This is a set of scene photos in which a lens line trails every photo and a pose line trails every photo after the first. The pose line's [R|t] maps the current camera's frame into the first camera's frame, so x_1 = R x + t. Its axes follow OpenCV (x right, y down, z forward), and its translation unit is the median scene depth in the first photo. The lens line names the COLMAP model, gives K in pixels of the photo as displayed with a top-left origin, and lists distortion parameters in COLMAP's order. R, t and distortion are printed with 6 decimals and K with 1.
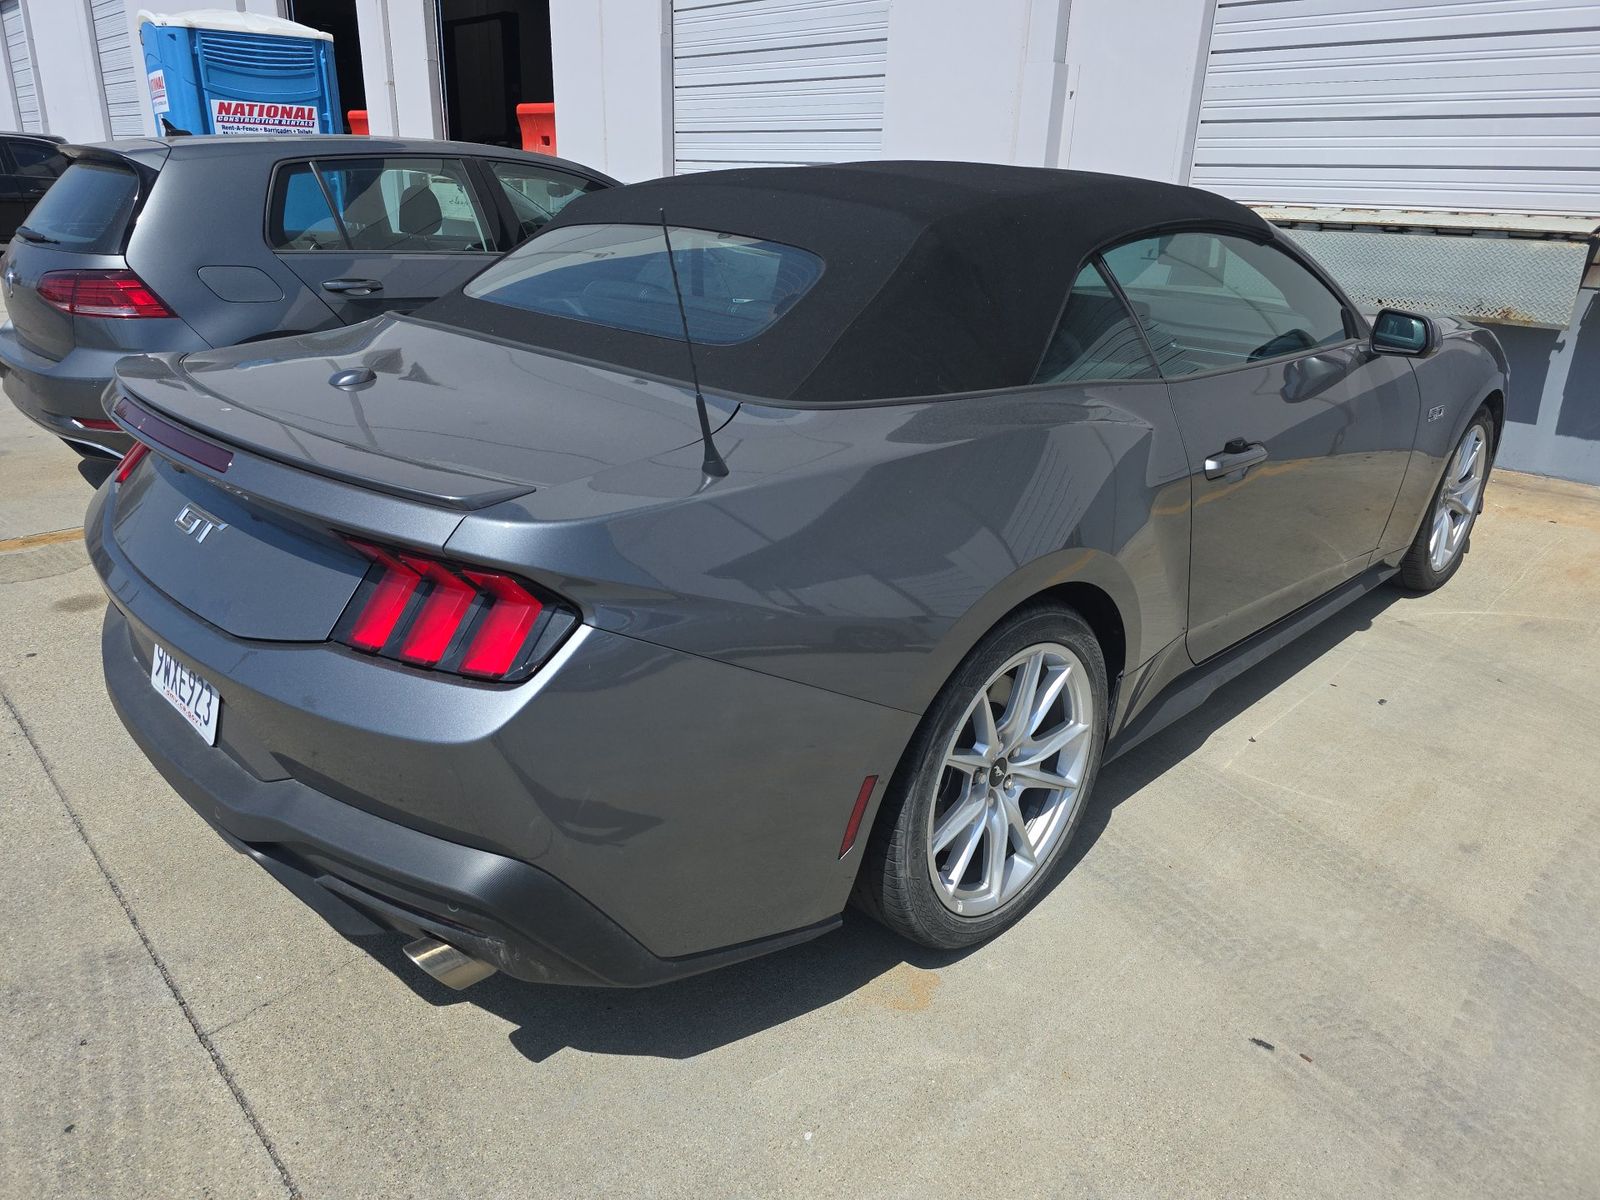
lens RADIAL K [[1095.6, 0, 801.8], [0, 1095.6, 592.4], [0, 0, 1]] dist [0.017160, -0.020330]
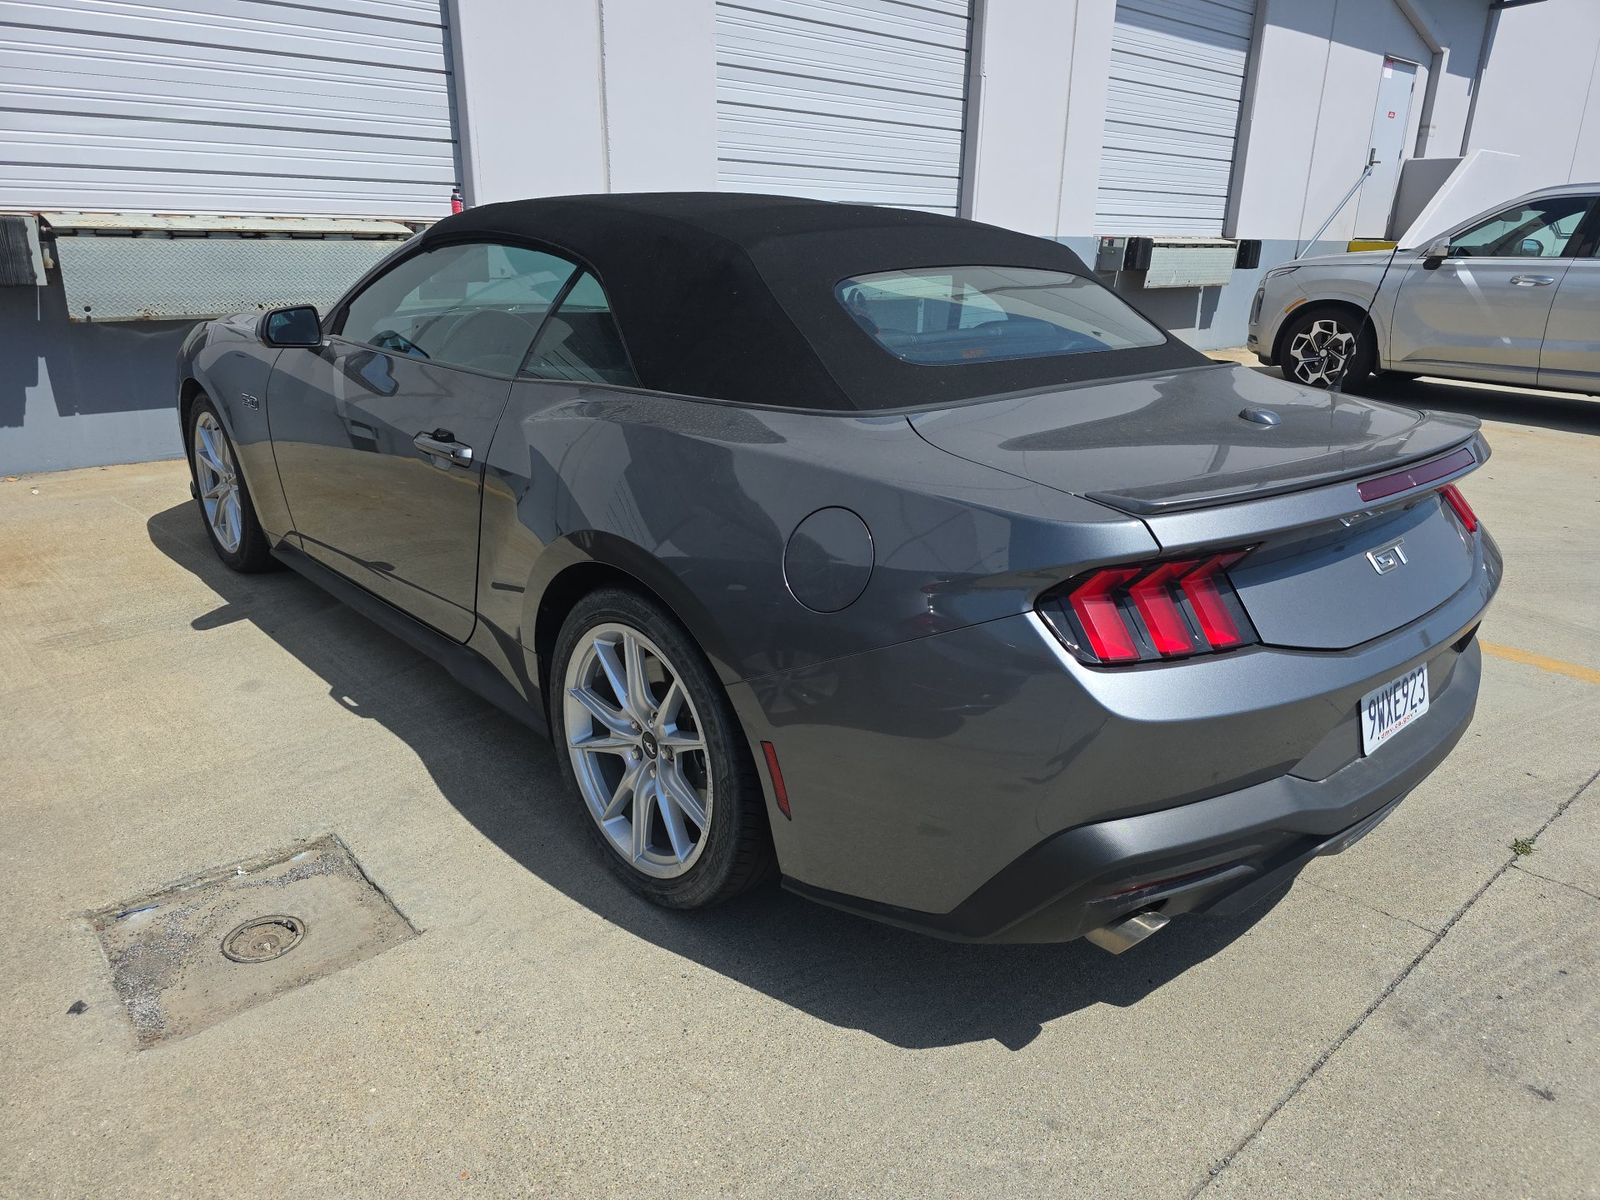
lens RADIAL K [[1095.6, 0, 803.1], [0, 1095.6, 608.2], [0, 0, 1]] dist [0.017160, -0.020330]
pose [[0.025695, -0.355813, 0.934204, -0.563722], [0.323735, 0.887114, 0.328974, -0.201210], [-0.945799, 0.293981, 0.137983, 0.494900]]
